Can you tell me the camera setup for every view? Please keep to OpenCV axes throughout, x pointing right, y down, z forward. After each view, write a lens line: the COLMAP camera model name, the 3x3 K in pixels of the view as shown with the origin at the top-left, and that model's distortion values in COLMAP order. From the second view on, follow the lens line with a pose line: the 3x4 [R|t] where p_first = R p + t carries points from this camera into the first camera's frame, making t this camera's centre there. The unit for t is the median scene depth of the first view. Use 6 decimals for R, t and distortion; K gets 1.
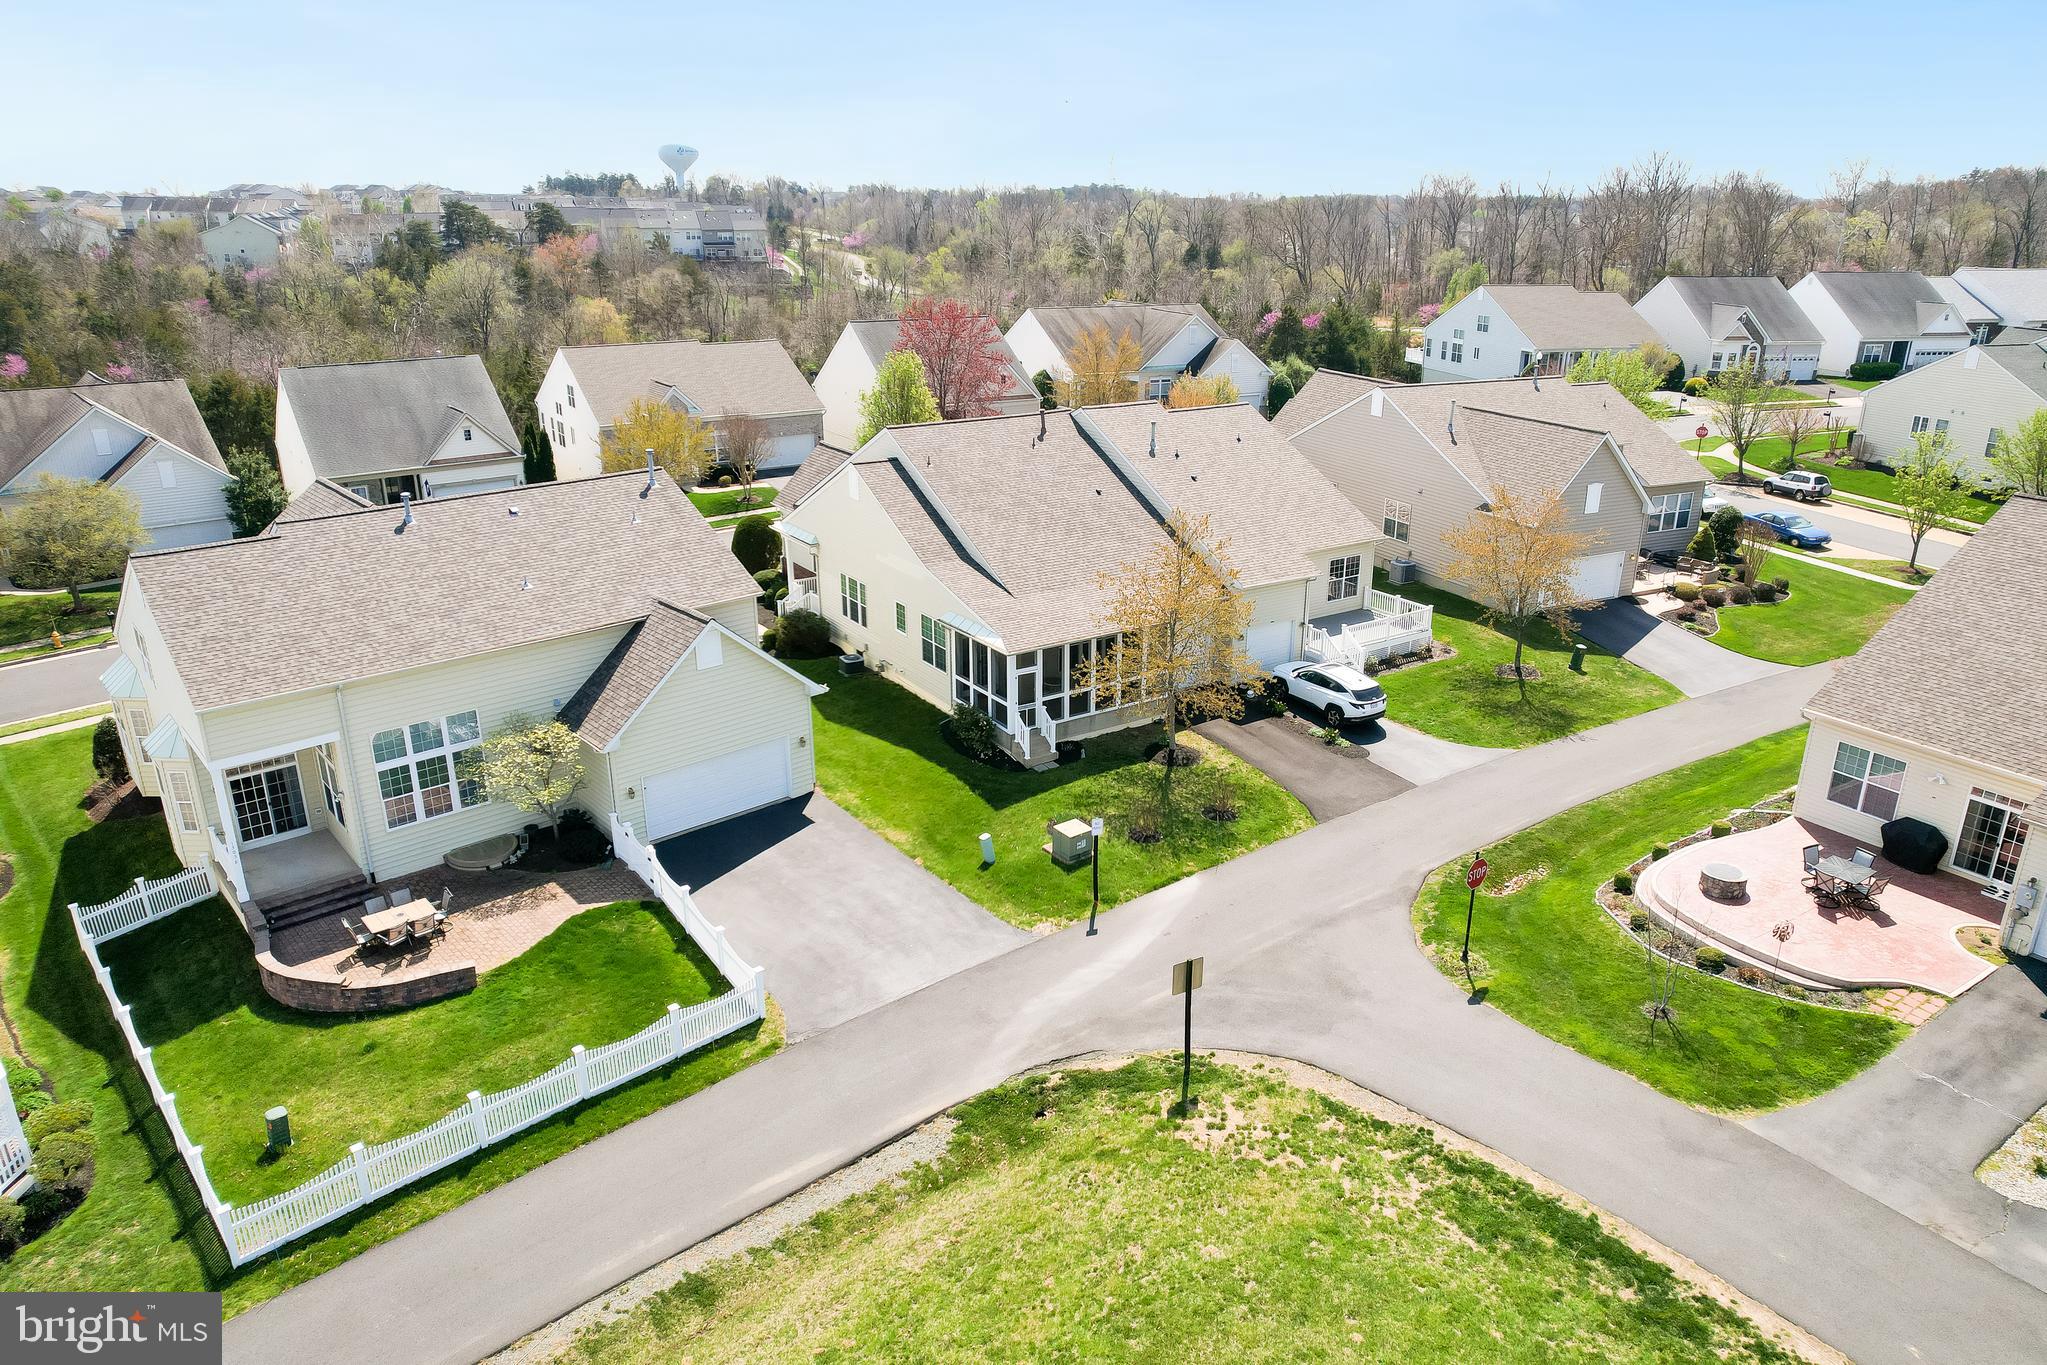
lens RADIAL K [[1293.2, 0, 1025.2], [0, 1293.2, 682.5], [0, 0, 1]] dist [-0.041619, 0.015464]
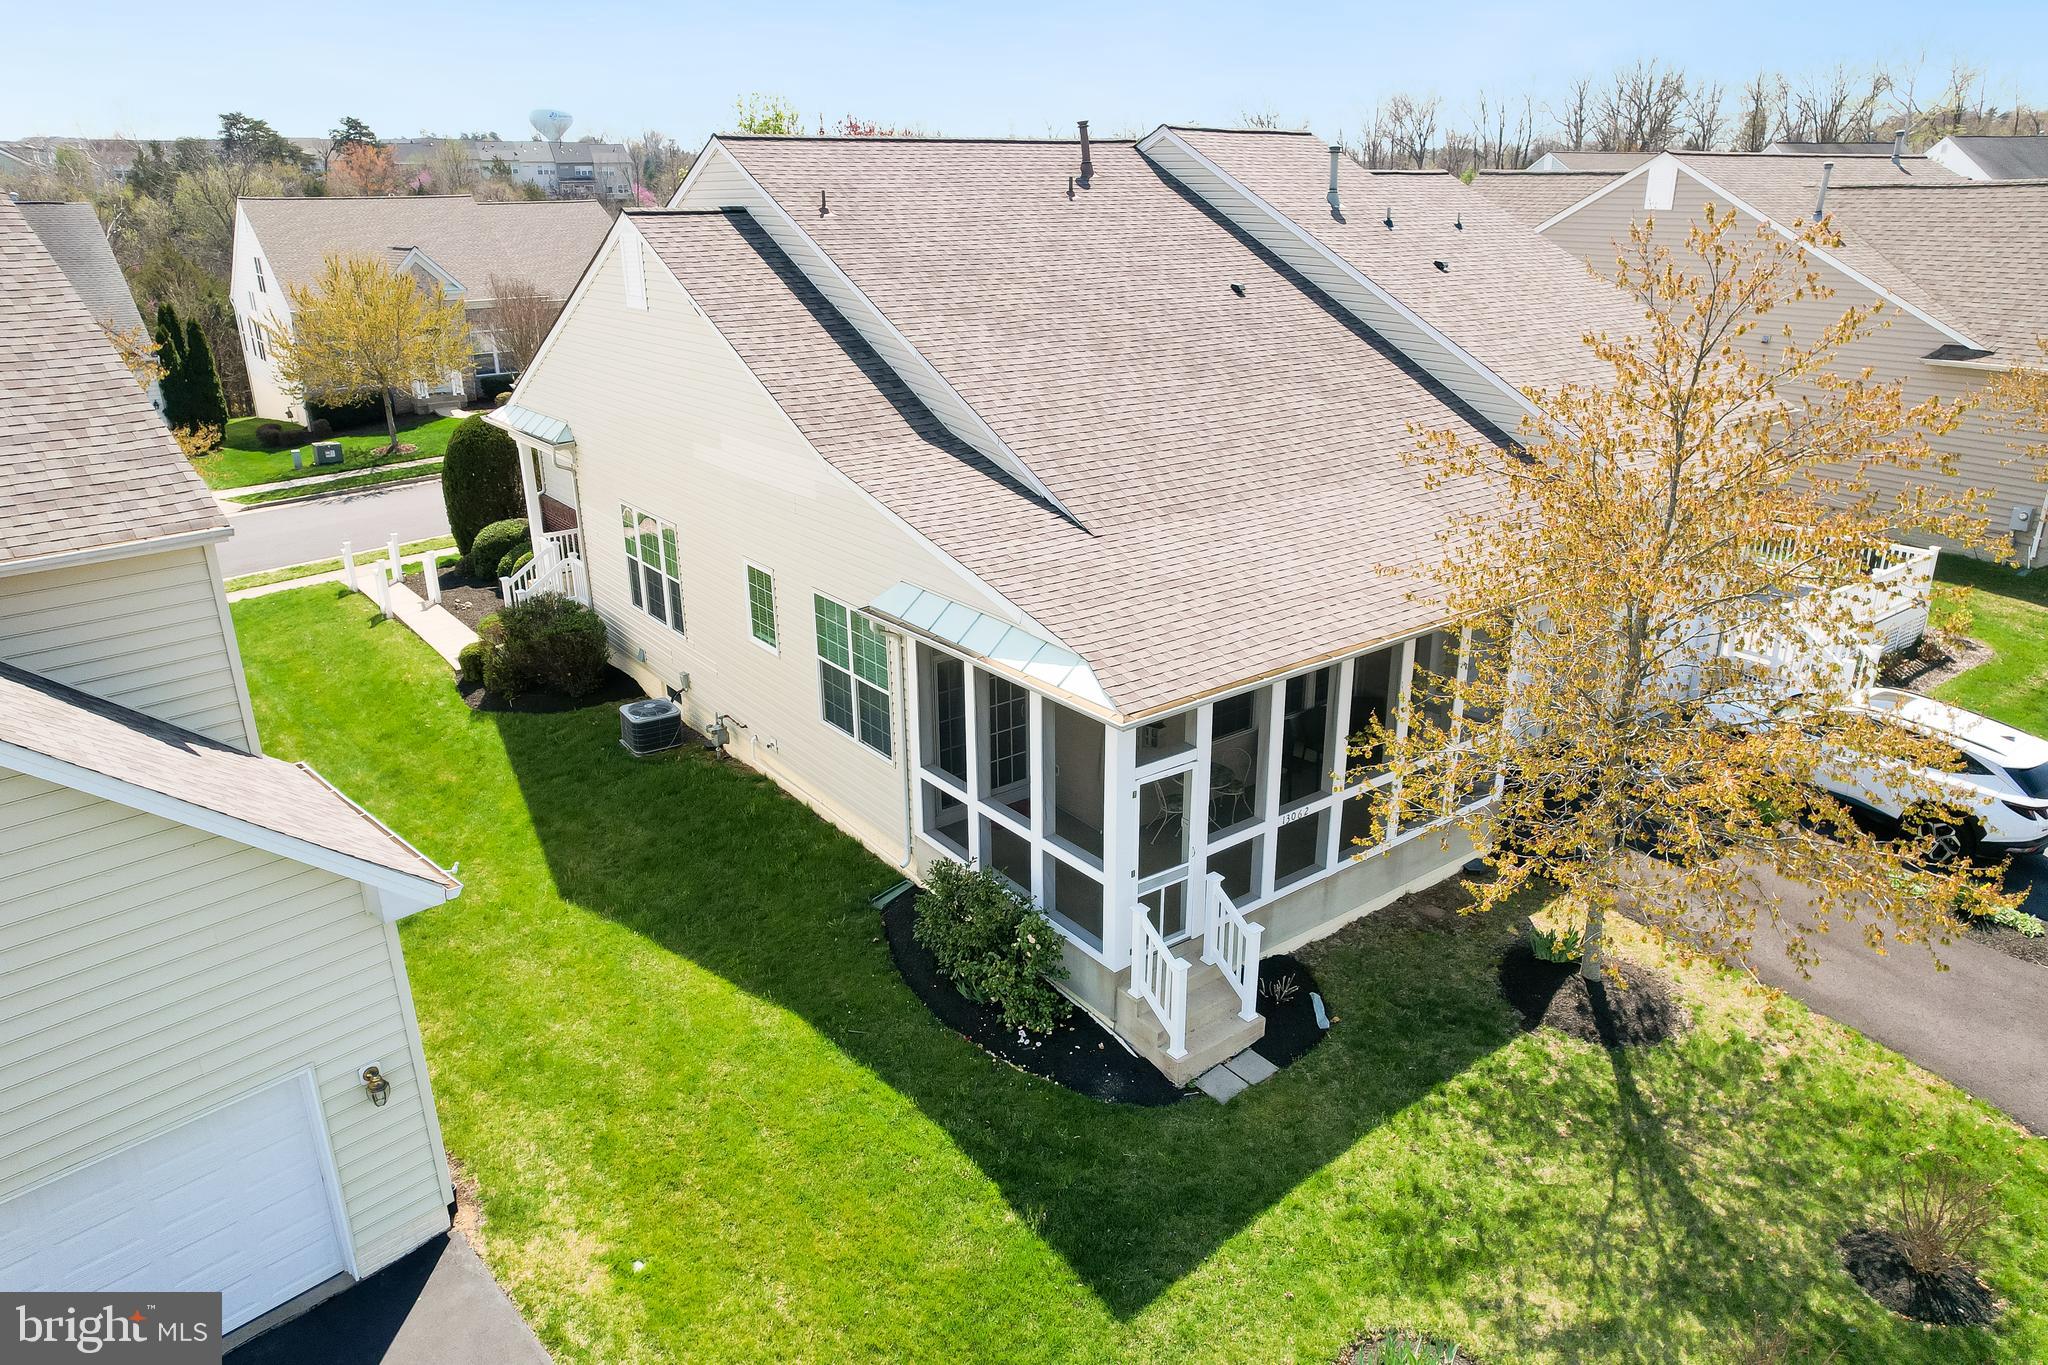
lens RADIAL K [[1293.8, 0, 1021.0], [0, 1293.8, 684.1], [0, 0, 1]] dist [-0.041619, 0.015464]
pose [[0.997309, -0.033463, 0.065226, -0.049819], [0.032642, 0.999374, 0.013606, -0.032442], [-0.065641, -0.011440, 0.997778, 0.666196]]
